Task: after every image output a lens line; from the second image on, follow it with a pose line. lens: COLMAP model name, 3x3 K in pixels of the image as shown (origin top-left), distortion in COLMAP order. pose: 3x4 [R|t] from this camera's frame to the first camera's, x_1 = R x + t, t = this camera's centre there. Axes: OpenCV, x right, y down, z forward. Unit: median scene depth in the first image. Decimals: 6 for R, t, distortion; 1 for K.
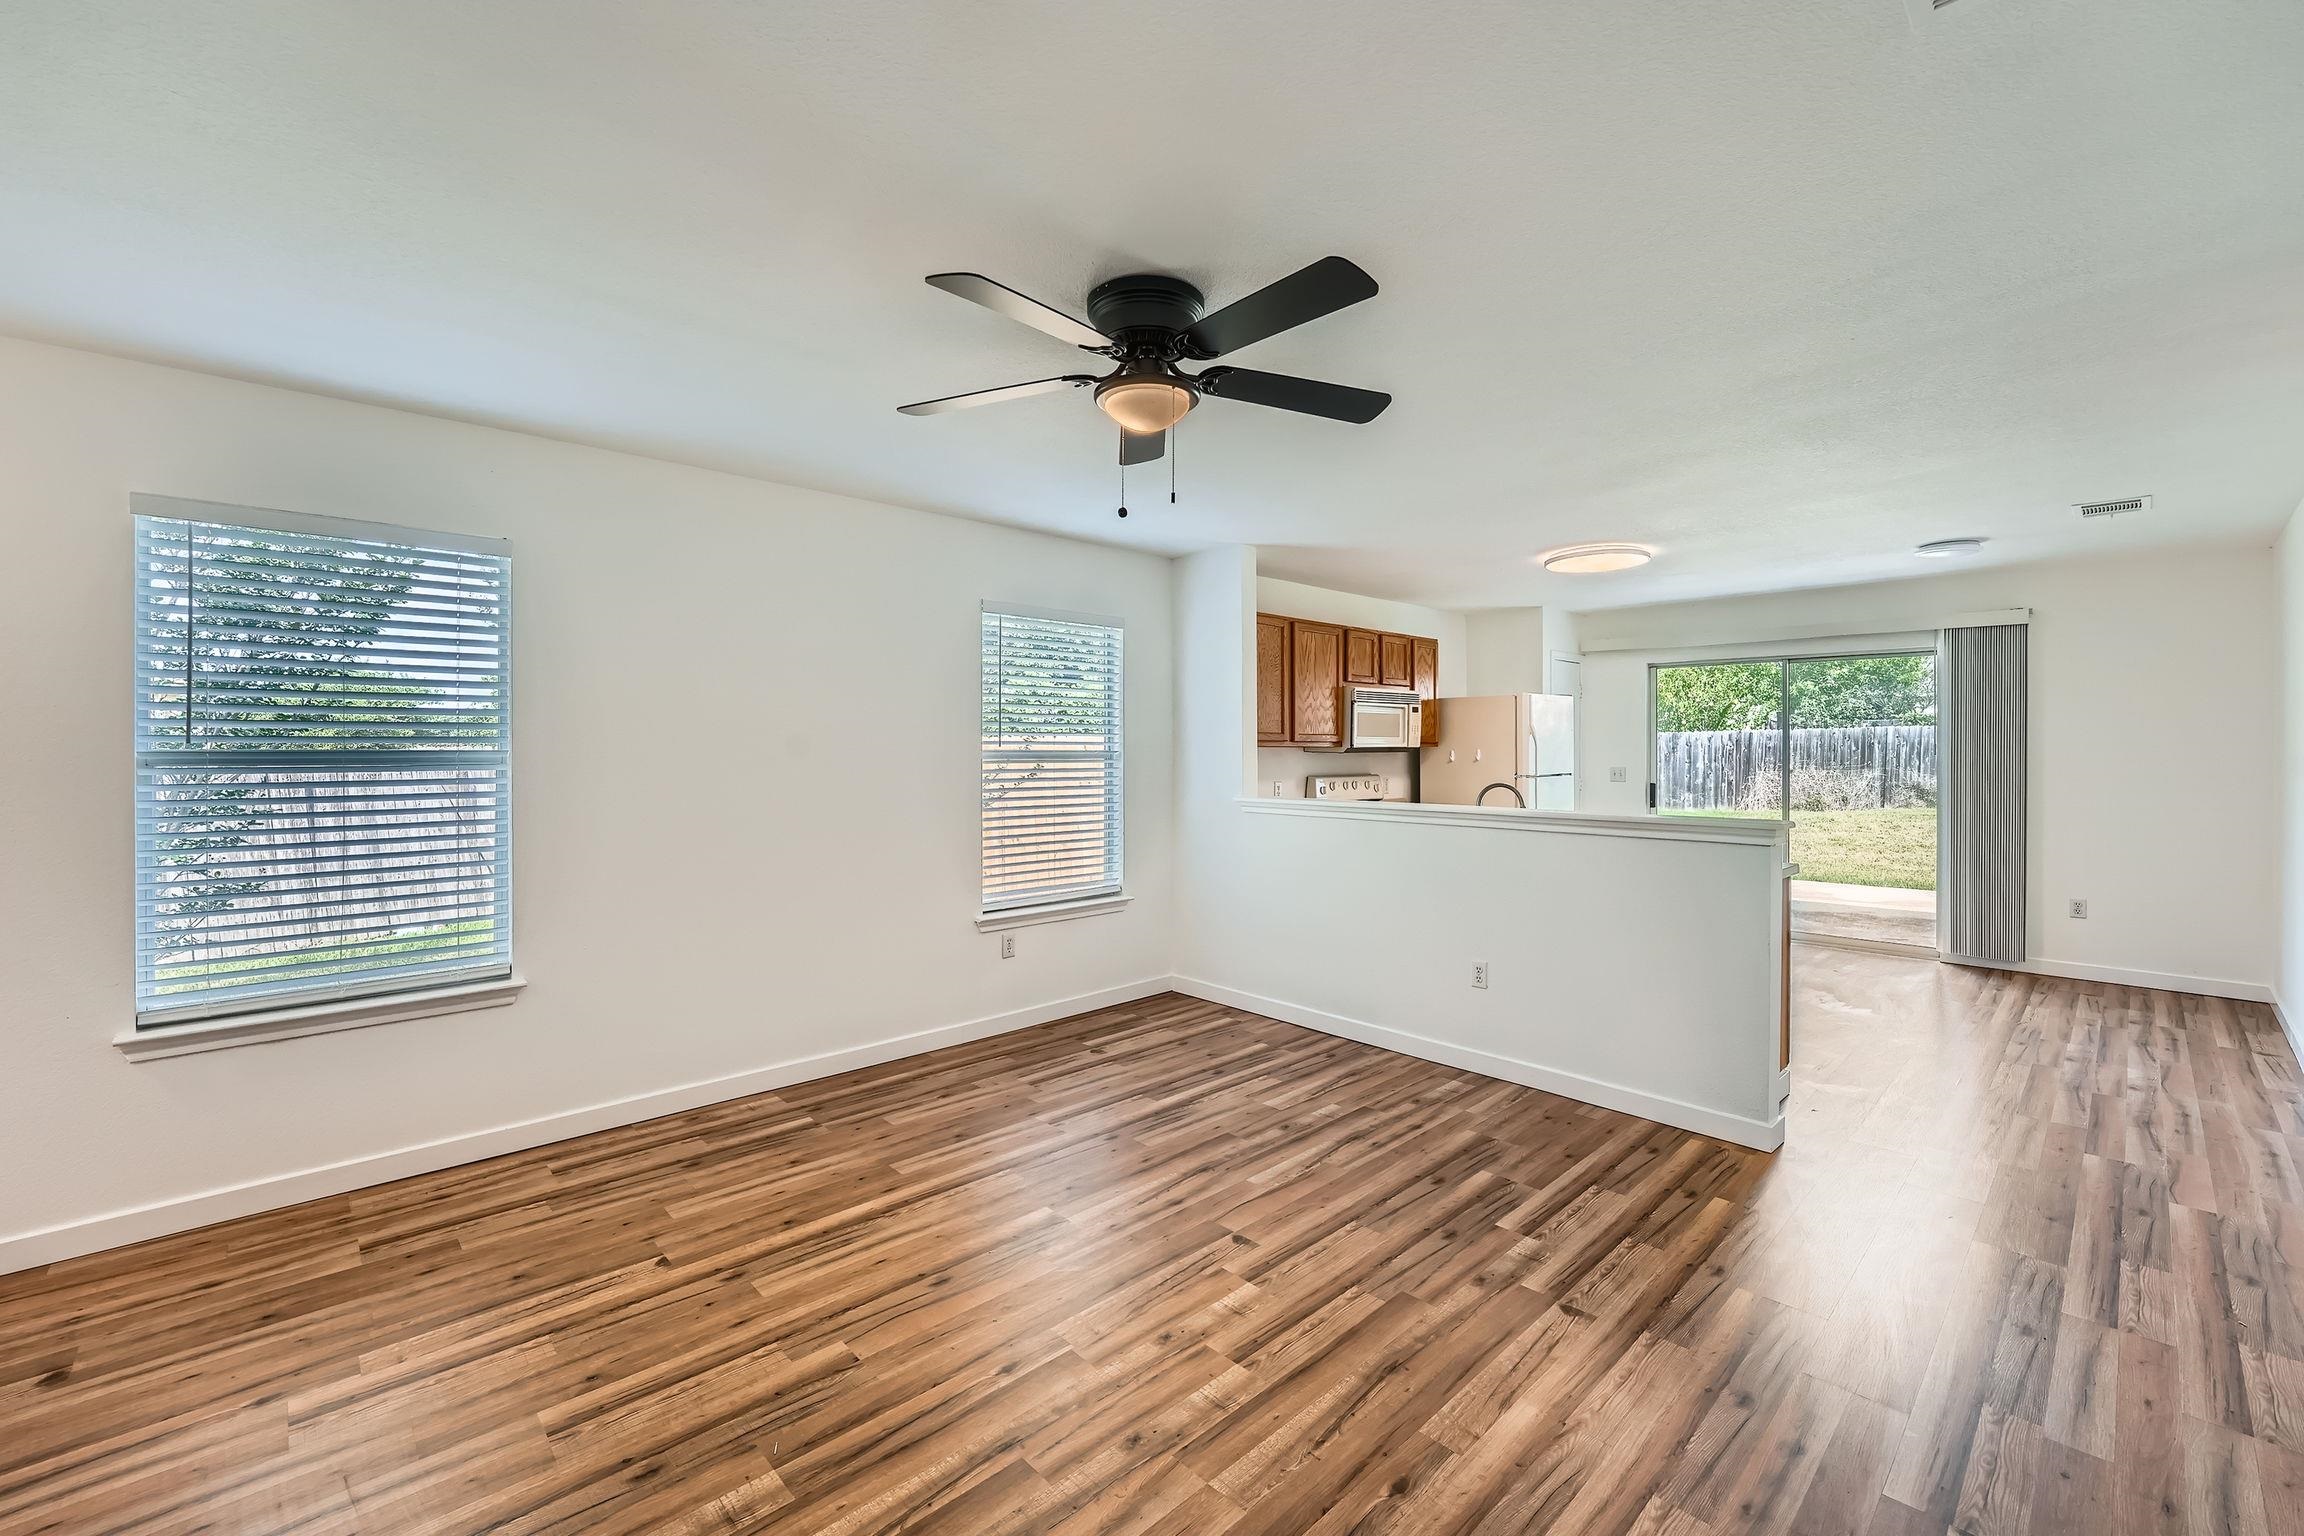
lens RADIAL K [[940.5, 0, 1198.9], [0, 940.5, 736.8], [0, 0, 1]] dist [-0.010867, 0.000260]
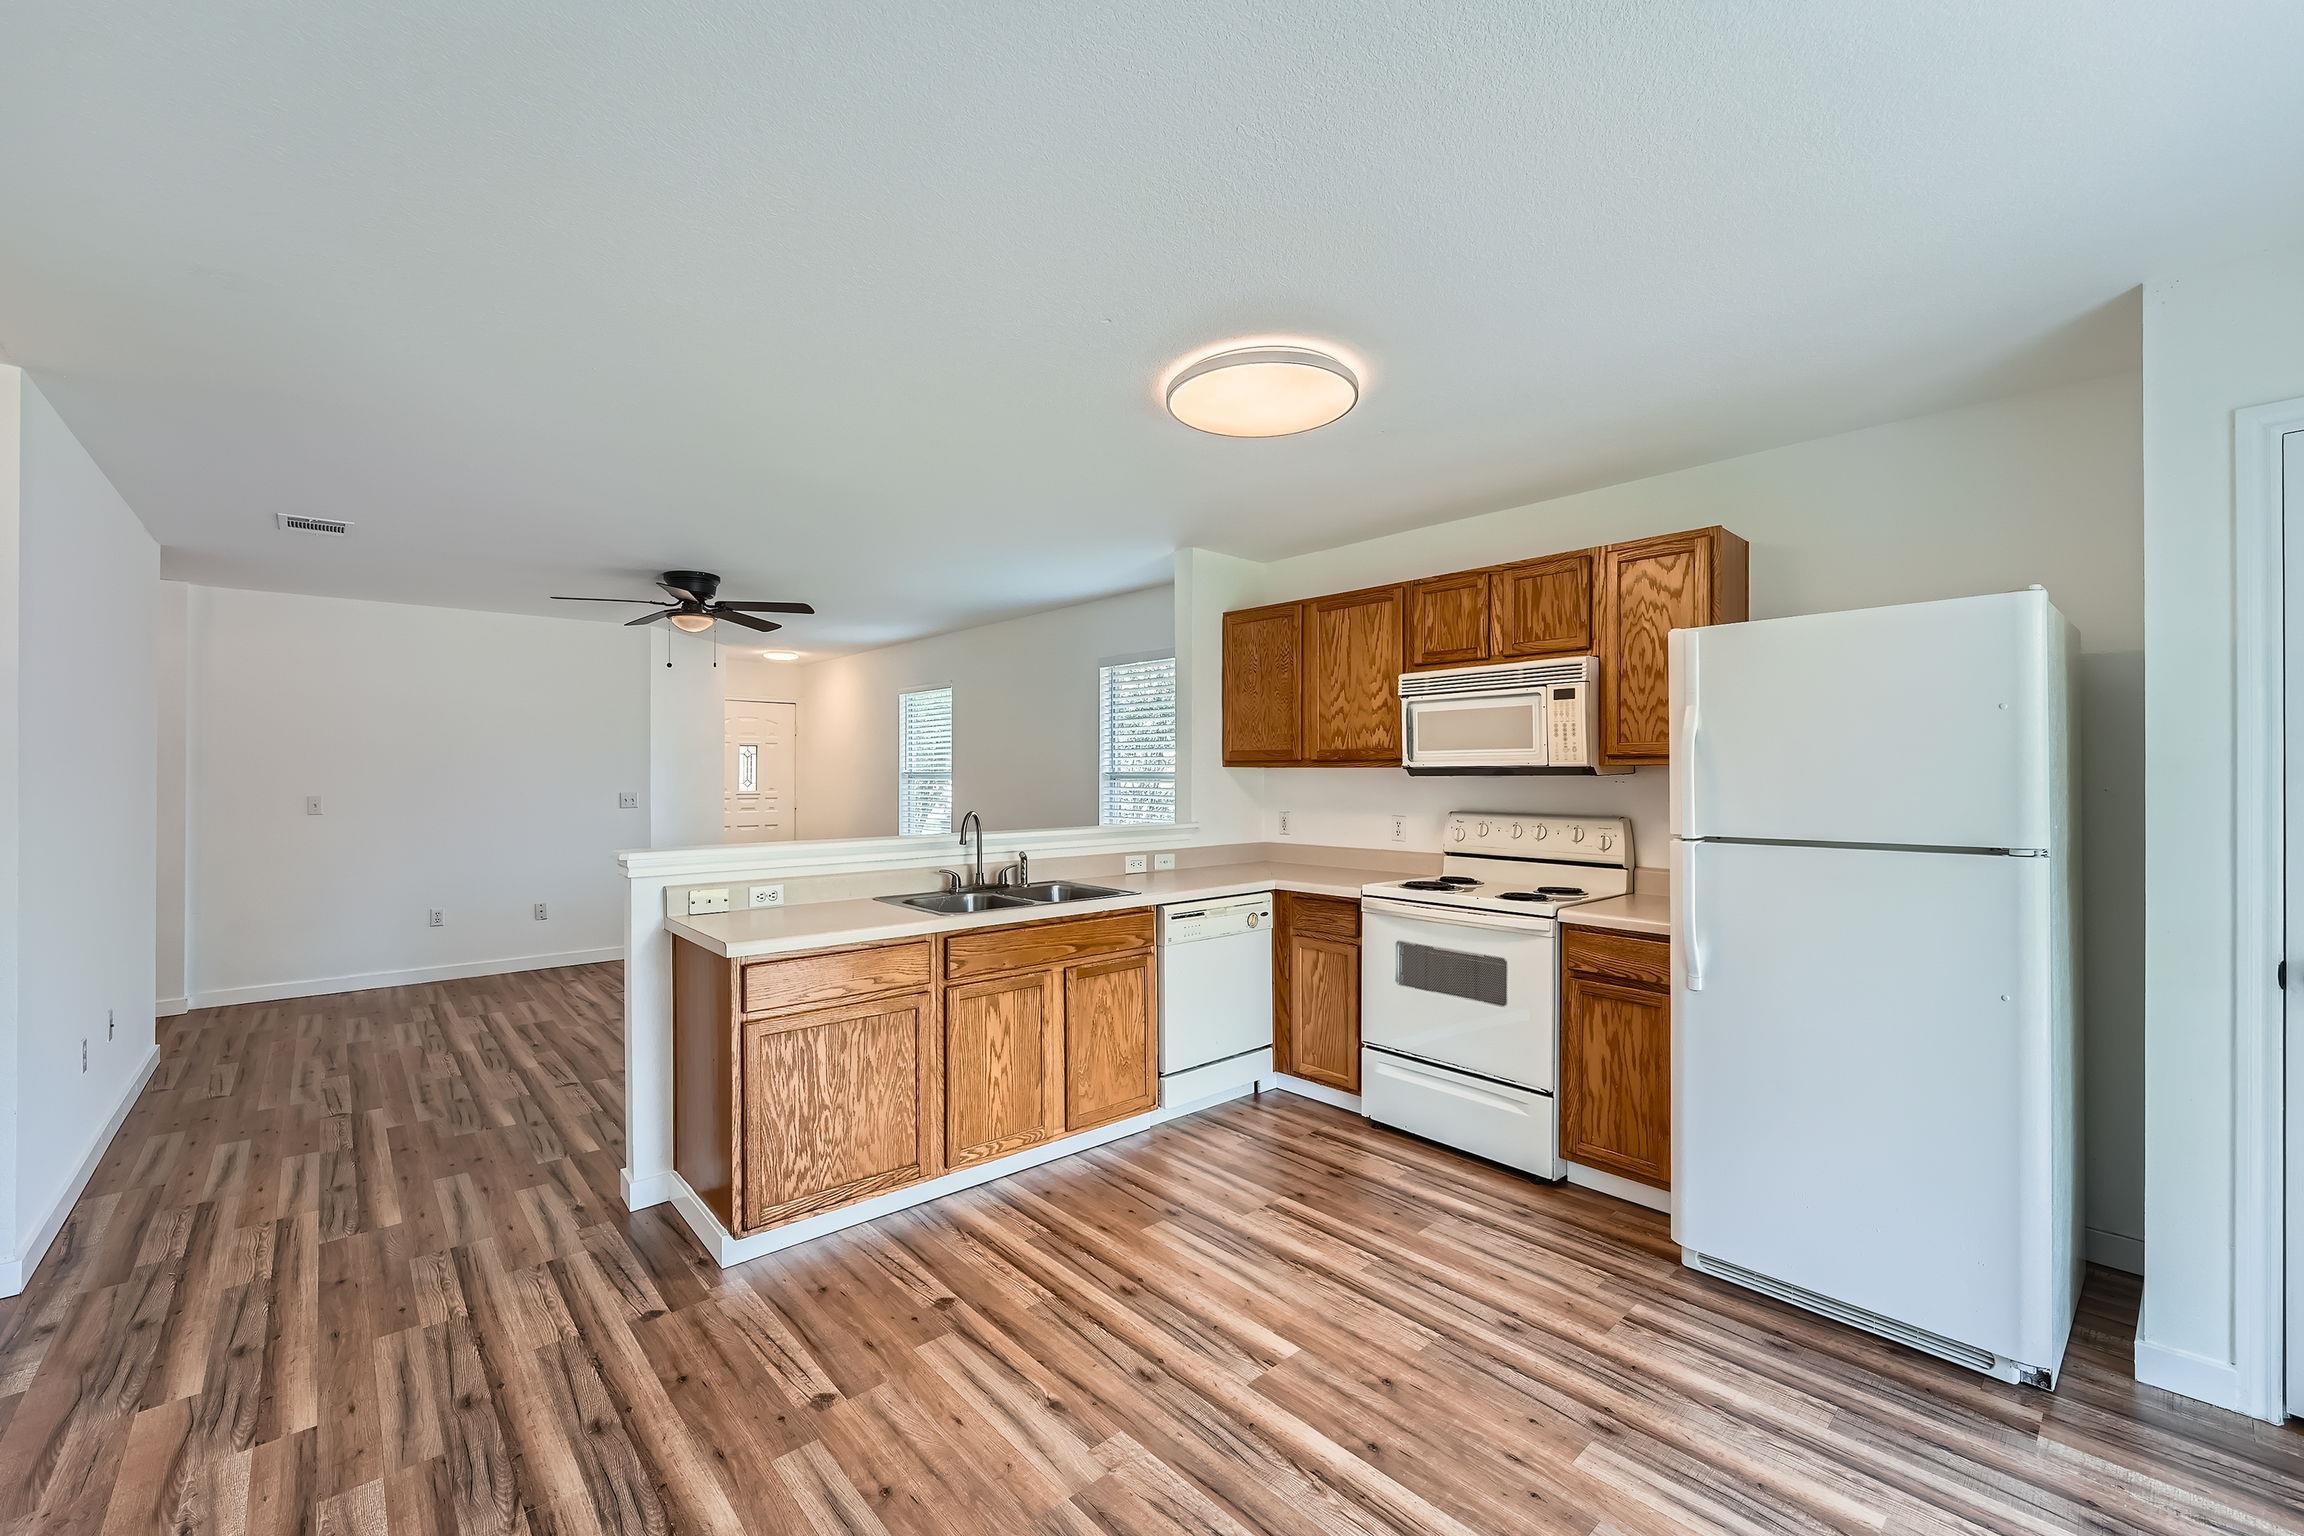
lens RADIAL K [[940.5, 0, 1149.7], [0, 940.5, 769.5], [0, 0, 1]] dist [-0.010867, 0.000260]
pose [[-0.056923, 0.005690, -0.998362, 0.794694], [0.022557, 0.999736, 0.004412, 0.005870], [0.998124, -0.022269, -0.057036, 0.827450]]
